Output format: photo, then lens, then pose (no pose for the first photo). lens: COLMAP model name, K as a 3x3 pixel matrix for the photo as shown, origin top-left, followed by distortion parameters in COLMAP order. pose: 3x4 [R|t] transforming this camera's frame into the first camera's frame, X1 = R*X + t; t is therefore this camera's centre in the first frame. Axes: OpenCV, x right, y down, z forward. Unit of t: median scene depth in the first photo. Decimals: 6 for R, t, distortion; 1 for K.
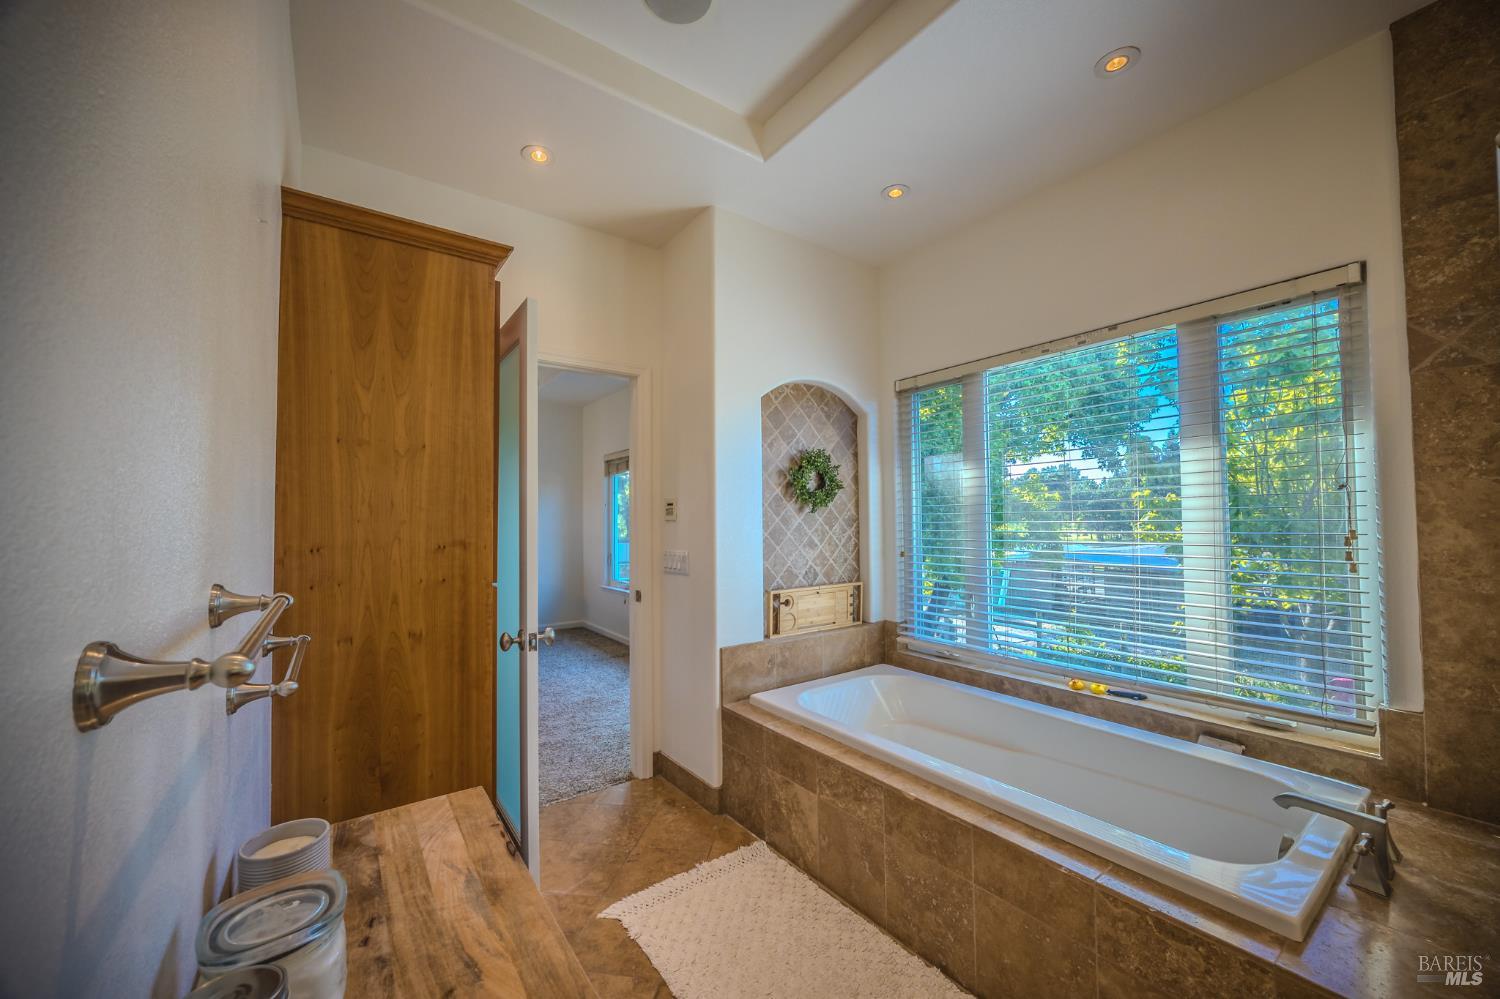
lens RADIAL K [[566.3, 0, 755.1], [0, 566.3, 504.3], [0, 0, 1]] dist [-0.002584, 0.000069]
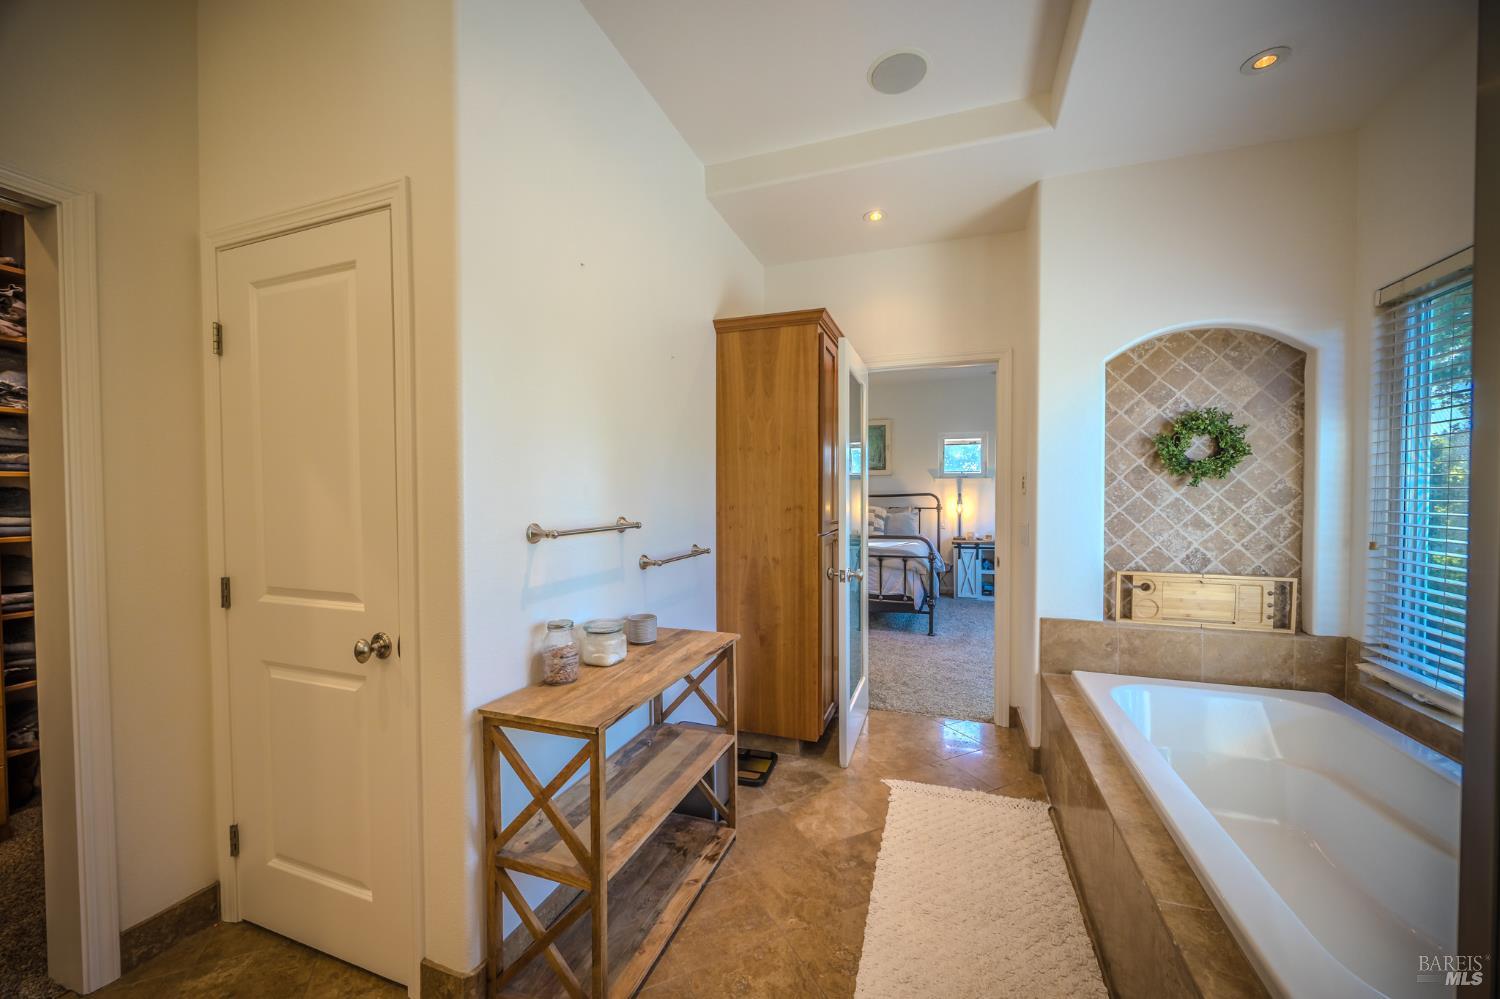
lens RADIAL K [[566.3, 0, 755.1], [0, 566.3, 504.3], [0, 0, 1]] dist [-0.002584, 0.000069]
pose [[0.568309, 0.026407, -0.822392, 0.442325], [0.018826, 0.998806, 0.045081, -0.008195], [0.822600, -0.041103, 0.567133, -0.006229]]
